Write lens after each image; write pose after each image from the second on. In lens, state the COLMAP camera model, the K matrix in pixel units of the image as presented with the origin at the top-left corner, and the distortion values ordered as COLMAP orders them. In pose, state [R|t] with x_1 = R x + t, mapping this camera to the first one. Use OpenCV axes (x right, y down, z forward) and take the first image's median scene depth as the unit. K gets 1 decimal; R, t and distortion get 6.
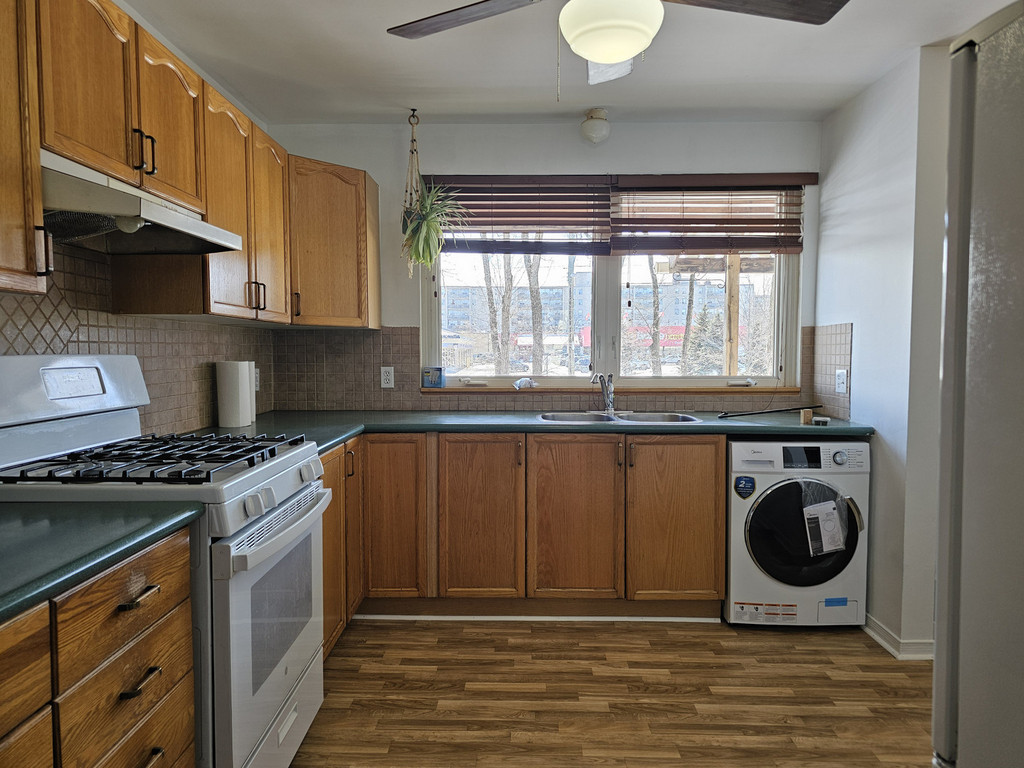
lens RADIAL K [[683.7, 0, 511.1], [0, 683.7, 390.0], [0, 0, 1]] dist [0.001463, -0.000797]
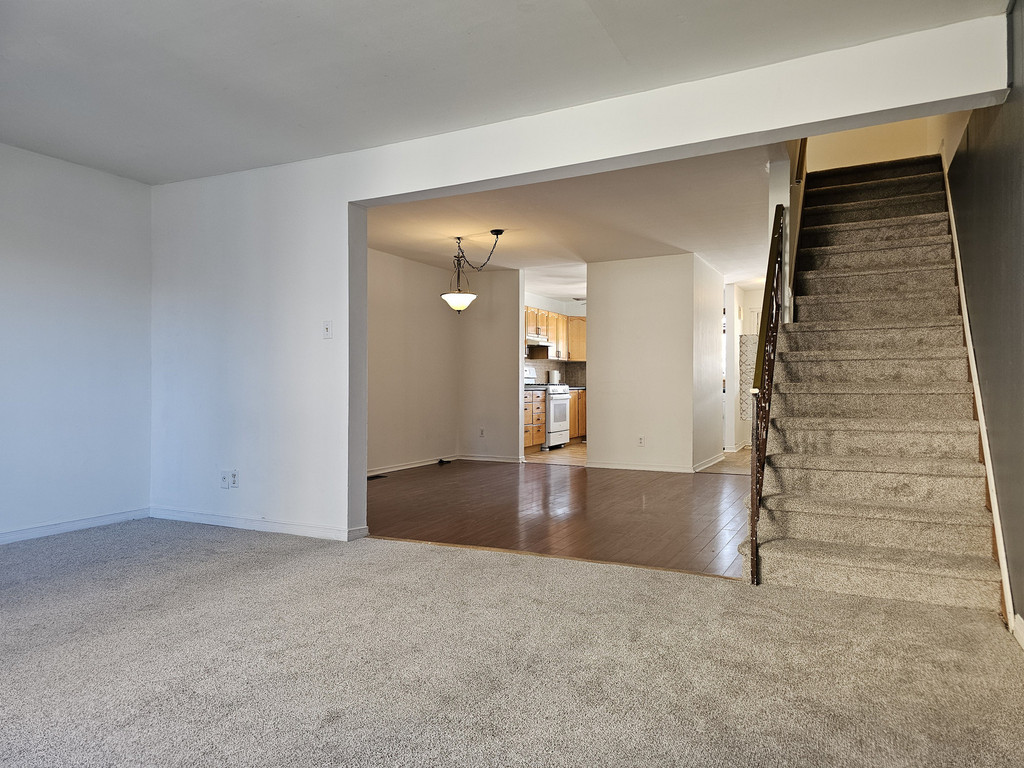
lens RADIAL K [[683.7, 0, 511.1], [0, 683.7, 390.0], [0, 0, 1]] dist [0.001463, -0.000797]
pose [[0.896023, 0.003049, -0.443998, 1.468292], [-0.025635, 0.998664, -0.044876, 0.330656], [0.443268, 0.051592, 0.894903, -3.428025]]
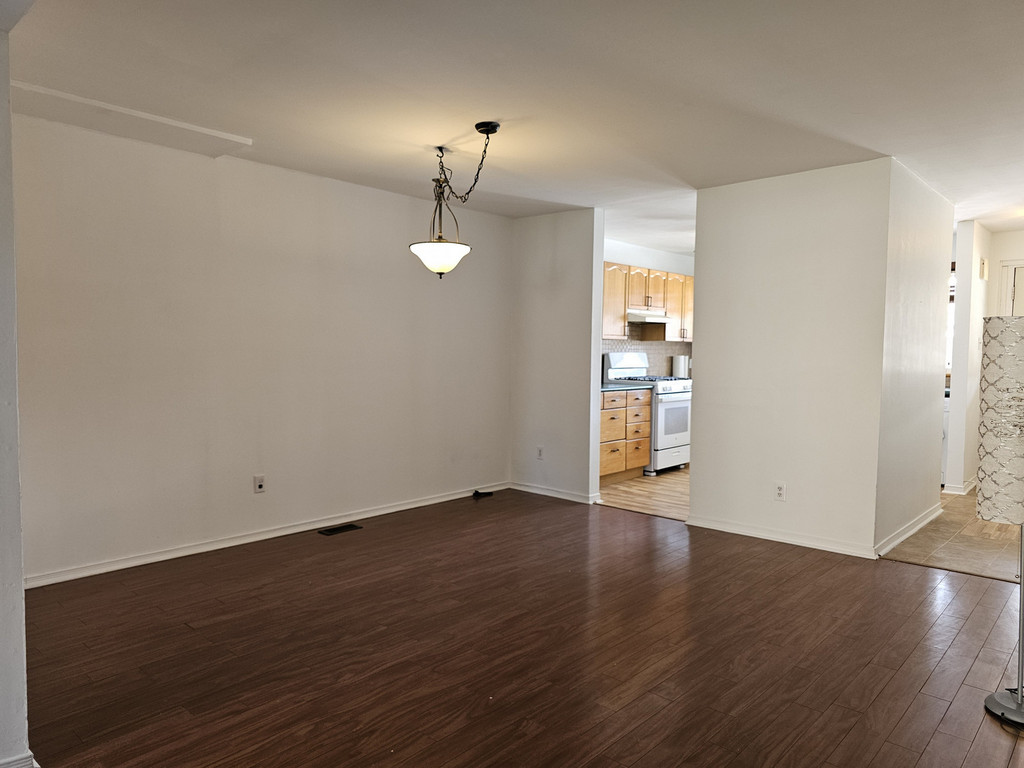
lens RADIAL K [[683.7, 0, 511.1], [0, 683.7, 390.0], [0, 0, 1]] dist [0.001463, -0.000797]
pose [[0.742831, 0.046334, -0.667874, 1.263703], [-0.048421, 0.998708, 0.015430, 0.116341], [0.667726, 0.020877, 0.744114, -2.026055]]
